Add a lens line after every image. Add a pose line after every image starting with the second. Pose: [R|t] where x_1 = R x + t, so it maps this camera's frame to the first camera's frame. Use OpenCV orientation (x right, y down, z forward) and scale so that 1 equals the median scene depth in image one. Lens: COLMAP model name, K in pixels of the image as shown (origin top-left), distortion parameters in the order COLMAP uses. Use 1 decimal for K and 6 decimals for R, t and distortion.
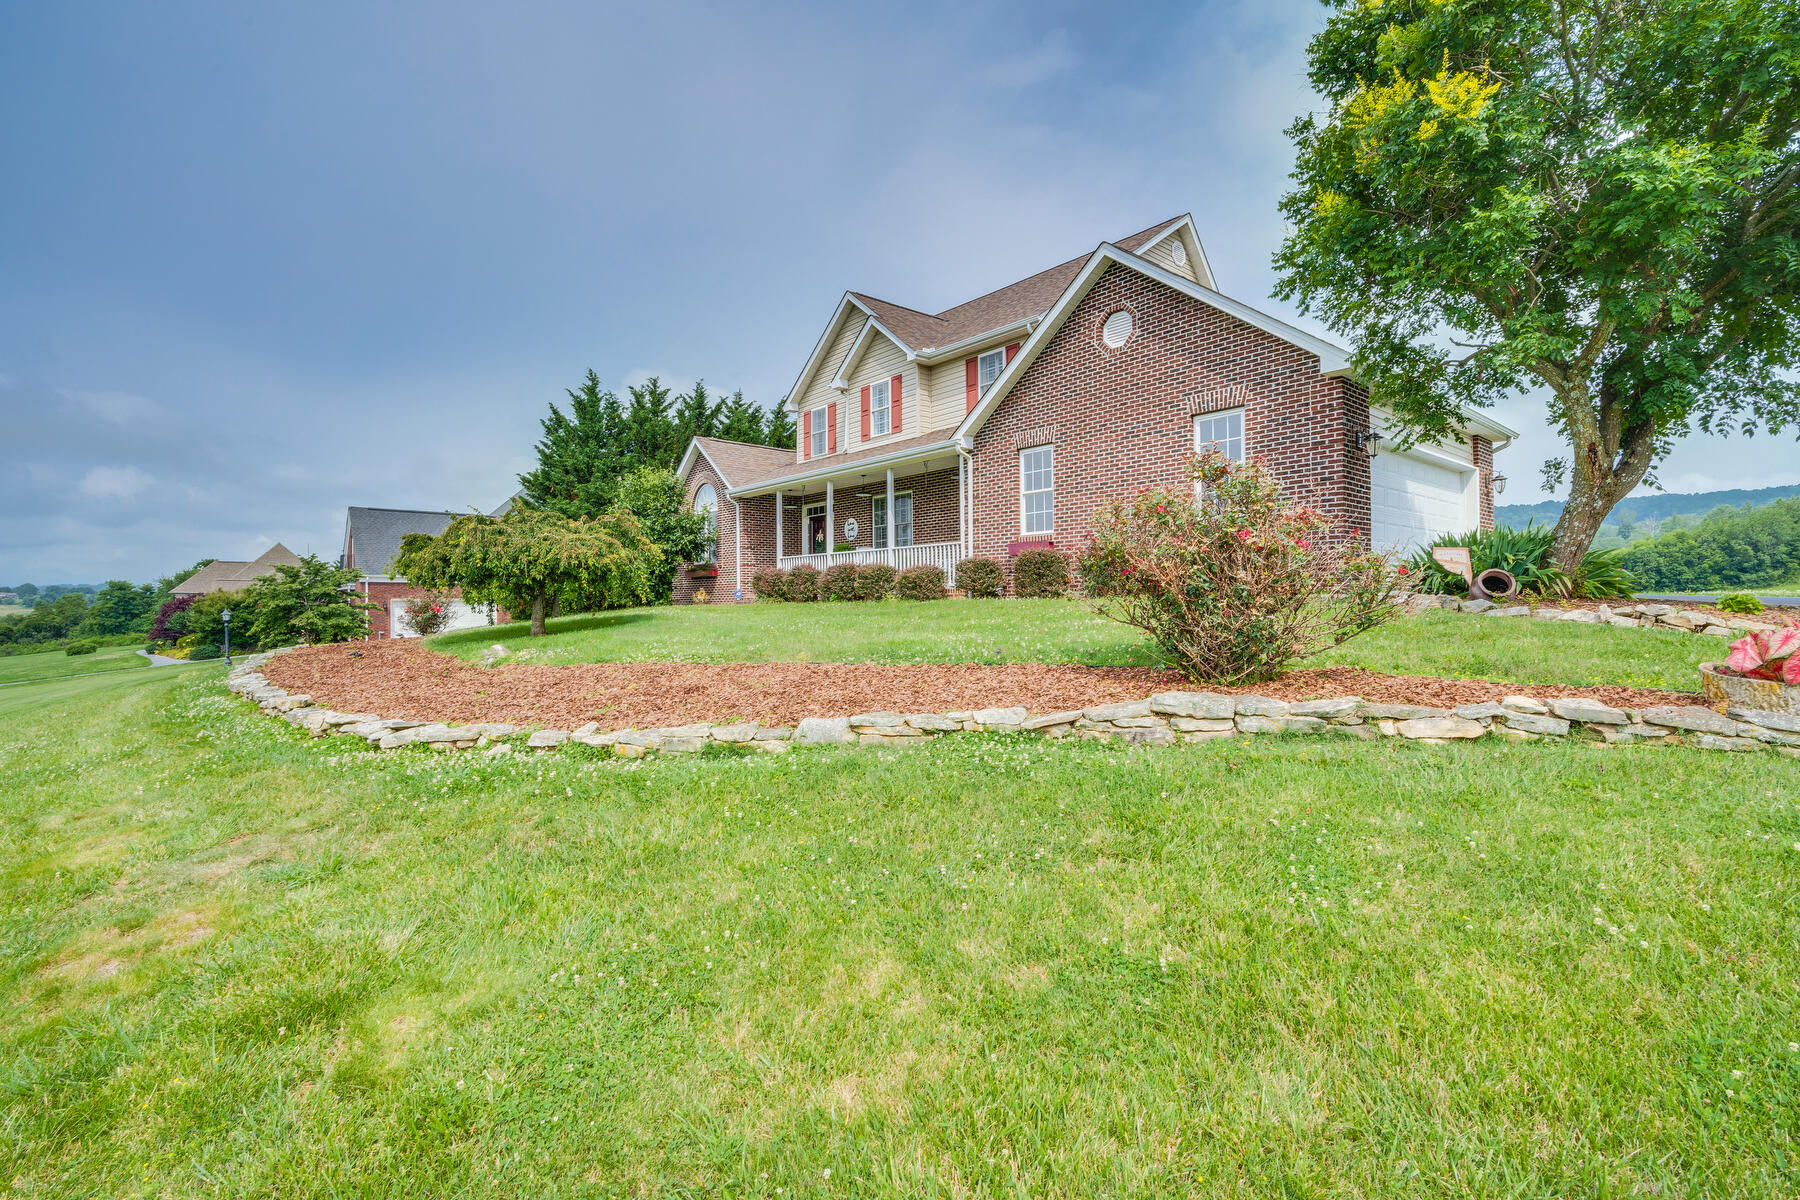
lens RADIAL K [[792.9, 0, 898.4], [0, 792.9, 605.1], [0, 0, 1]] dist [0.002402, 0.000310]
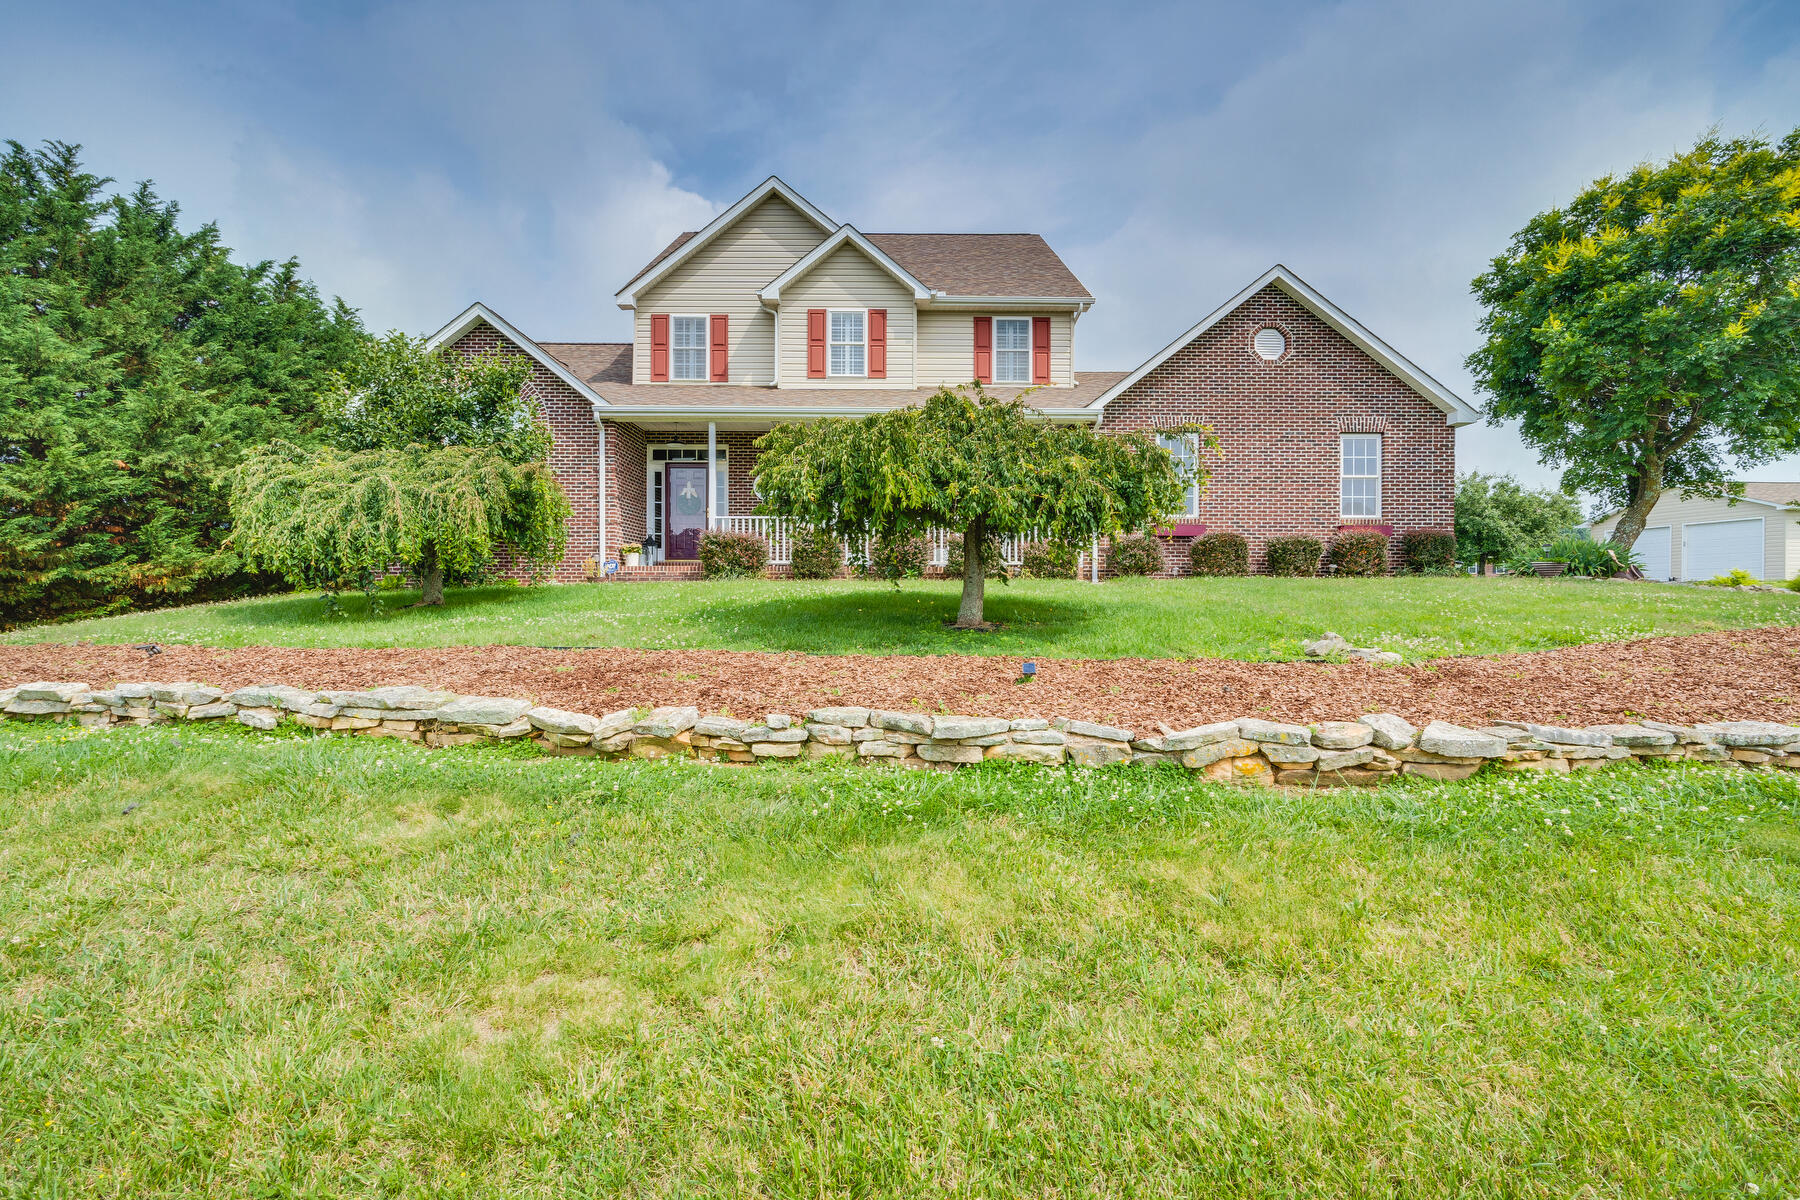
lens RADIAL K [[792.9, 0, 899.6], [0, 792.9, 607.1], [0, 0, 1]] dist [0.002402, 0.000310]
pose [[0.663151, 0.020566, 0.748203, -0.620767], [-0.013881, 0.999788, -0.015178, 0.034925], [-0.748357, -0.000320, 0.663296, 0.448385]]
